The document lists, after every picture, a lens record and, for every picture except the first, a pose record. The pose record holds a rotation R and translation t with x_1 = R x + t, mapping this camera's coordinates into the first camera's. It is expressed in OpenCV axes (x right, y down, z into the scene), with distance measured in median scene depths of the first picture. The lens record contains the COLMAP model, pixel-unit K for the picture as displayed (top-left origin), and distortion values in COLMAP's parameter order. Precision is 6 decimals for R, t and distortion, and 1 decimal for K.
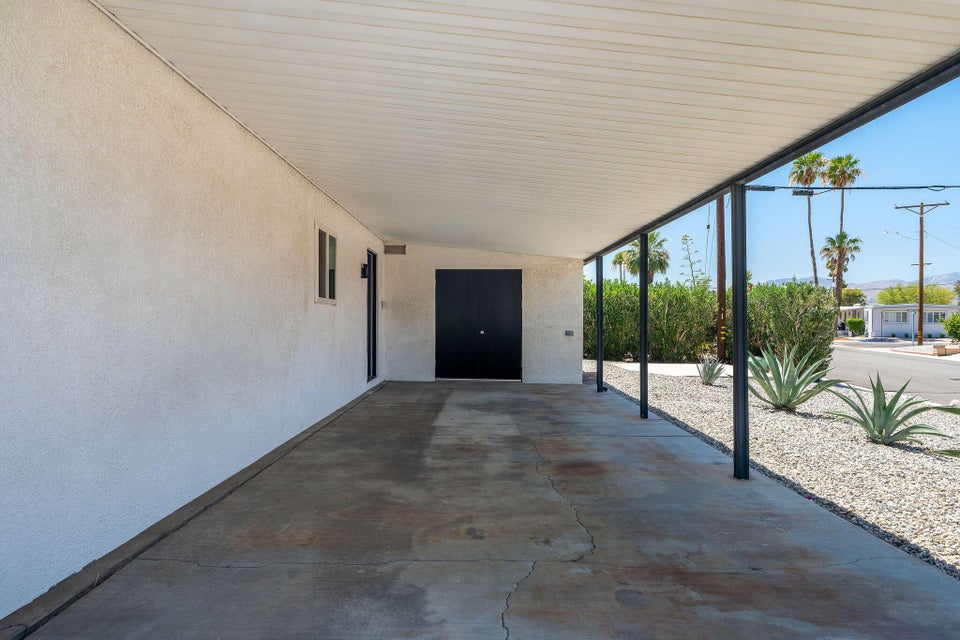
lens RADIAL K [[540.5, 0, 480.0], [0, 540.5, 320.0], [0, 0, 1]] dist [-0.002362, -0.000267]
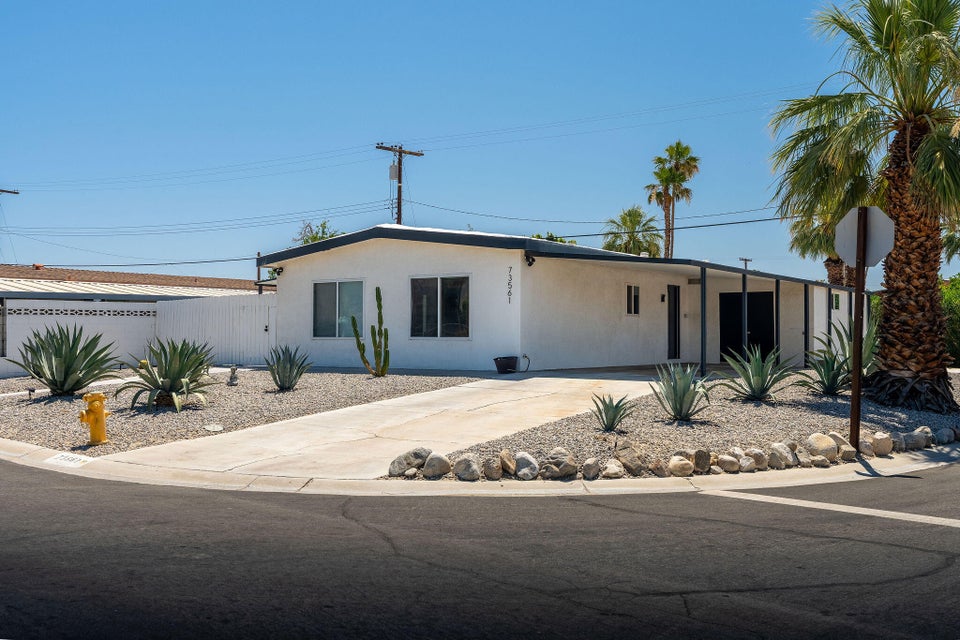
lens RADIAL K [[938.1, 0, 480.0], [0, 938.1, 320.0], [0, 0, 1]] dist [-0.001369, -0.017899]
pose [[0.817619, -0.012465, -0.575625, 0.504092], [0.000248, 0.999773, -0.021297, 0.024007], [0.575760, 0.017270, 0.817436, -0.896931]]
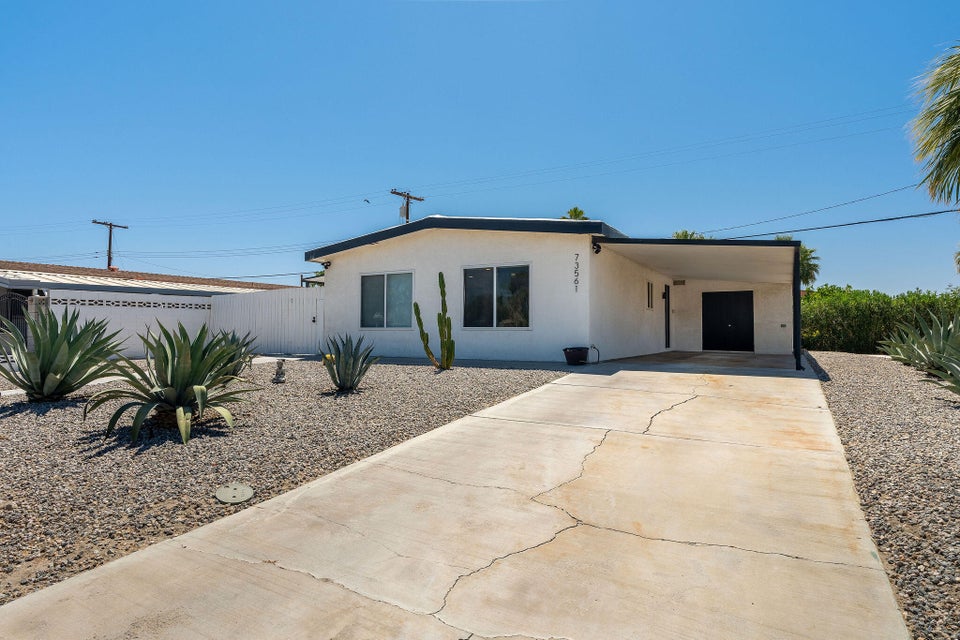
lens RADIAL K [[540.5, 0, 480.0], [0, 540.5, 320.0], [0, 0, 1]] dist [-0.002362, -0.000267]
pose [[0.866040, -0.011065, -0.499853, 0.102490], [-0.001960, 0.999672, -0.025524, 0.028657], [0.499972, 0.023085, 0.865734, -0.553596]]
